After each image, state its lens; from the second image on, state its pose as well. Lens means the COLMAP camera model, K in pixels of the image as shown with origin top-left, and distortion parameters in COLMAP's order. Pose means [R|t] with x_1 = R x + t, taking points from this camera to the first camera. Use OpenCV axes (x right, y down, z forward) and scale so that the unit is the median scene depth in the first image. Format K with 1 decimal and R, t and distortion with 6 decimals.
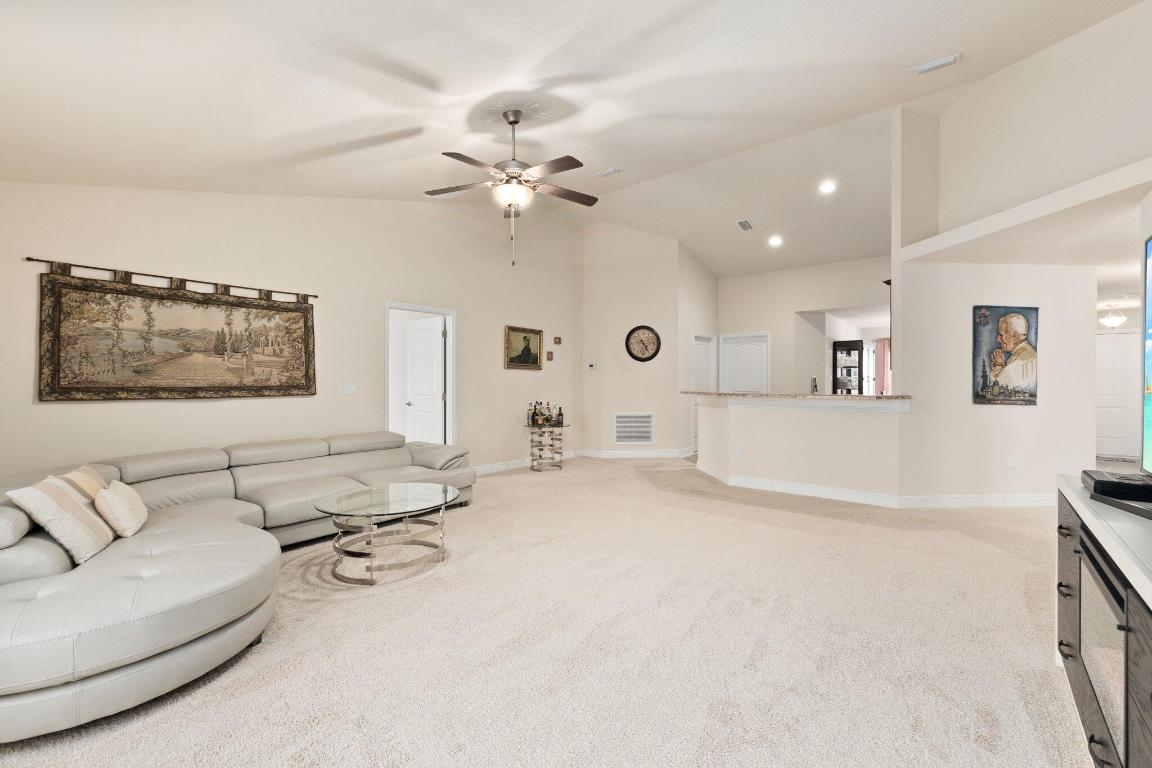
lens RADIAL K [[482.0, 0, 581.1], [0, 482.0, 382.6], [0, 0, 1]] dist [0.005926, 0.000179]
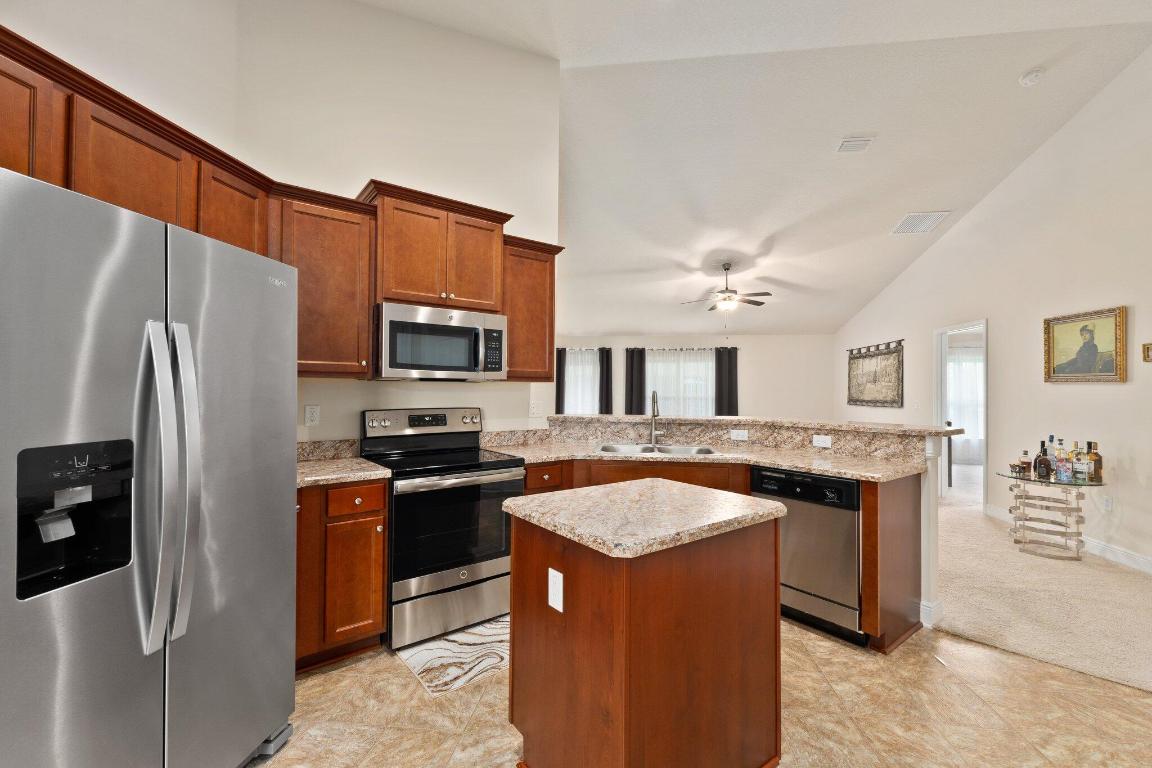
lens RADIAL K [[482.0, 0, 581.1], [0, 482.0, 382.6], [0, 0, 1]] dist [0.005926, 0.000179]
pose [[-0.848194, -0.018298, -0.529369, 1.132050], [-0.012876, 0.999820, -0.013928, -0.018844], [0.529528, -0.004998, -0.848277, 1.879104]]
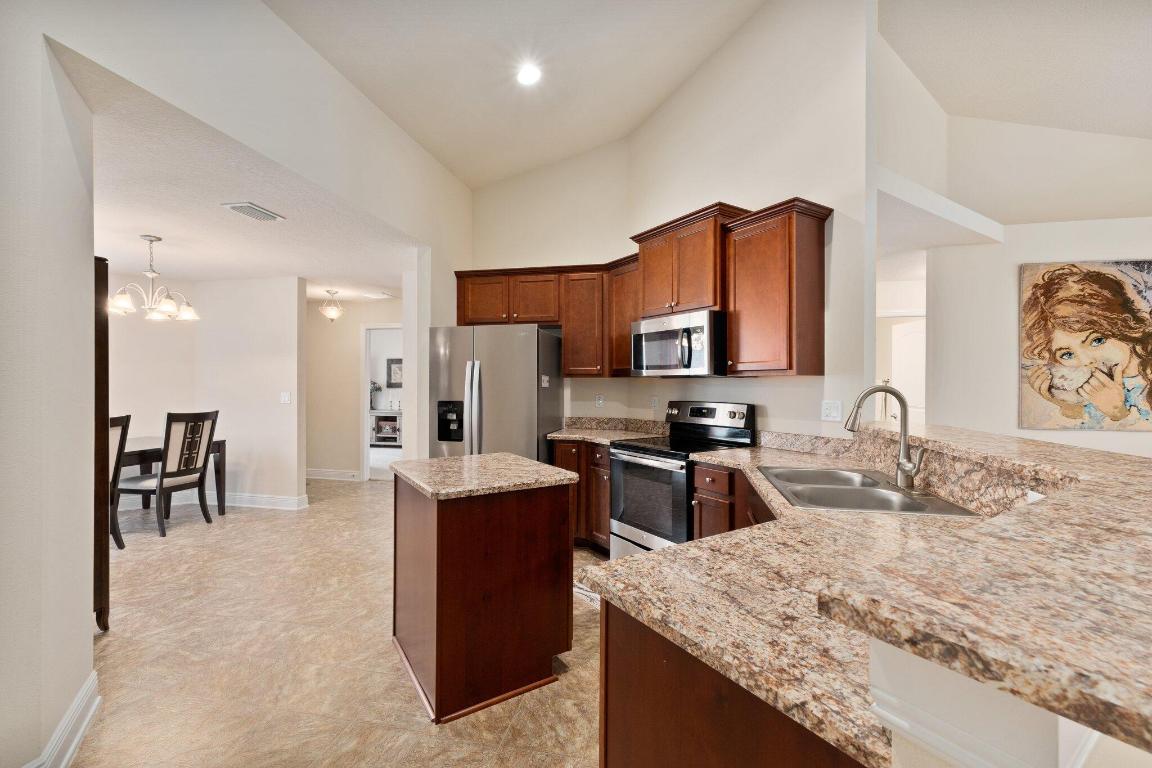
lens RADIAL K [[486.2, 0, 581.0], [0, 486.2, 383.2], [0, 0, 1]] dist [0.002410, -0.000128]
pose [[-0.461967, -0.004677, 0.886885, 0.339491], [-0.001198, 0.999988, 0.004650, -0.022260], [-0.886897, 0.001085, -0.461967, 1.713152]]
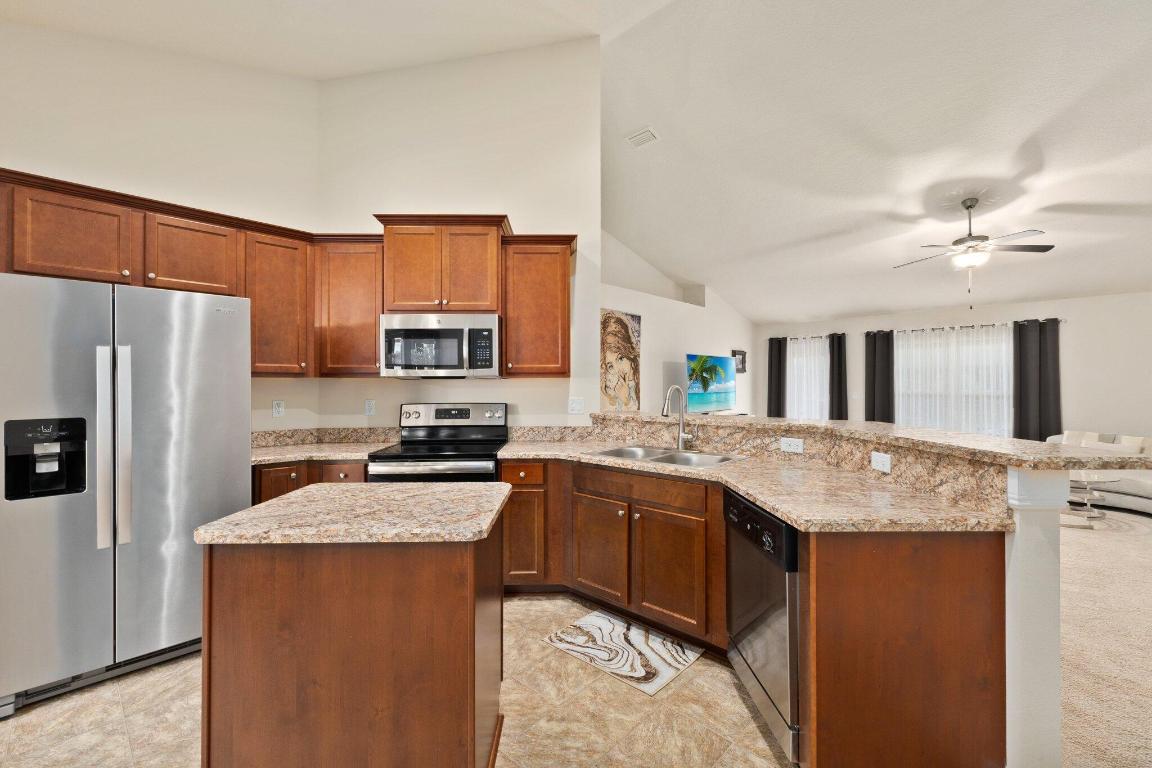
lens RADIAL K [[482.0, 0, 581.1], [0, 482.0, 382.6], [0, 0, 1]] dist [0.005926, 0.000179]
pose [[-0.997491, -0.001246, 0.070784, 0.687640], [-0.001450, 0.999995, -0.002821, -0.019795], [-0.070781, -0.002917, -0.997488, 1.938463]]
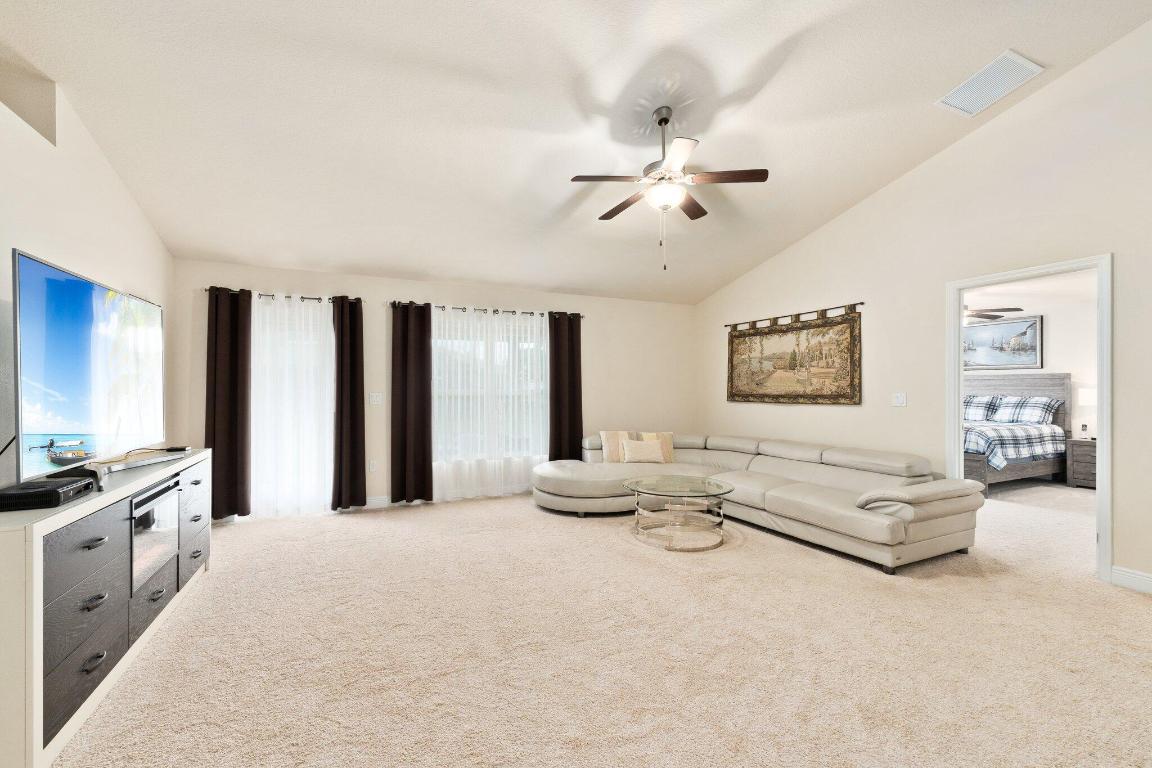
lens RADIAL K [[483.4, 0, 582.3], [0, 483.4, 388.3], [0, 0, 1]] dist [0.002713, 0.000412]
pose [[-0.428417, -0.003258, -0.903575, 0.621112], [-0.005062, 0.999986, -0.001206, -0.003966], [0.903567, 0.004058, -0.428428, 0.994618]]
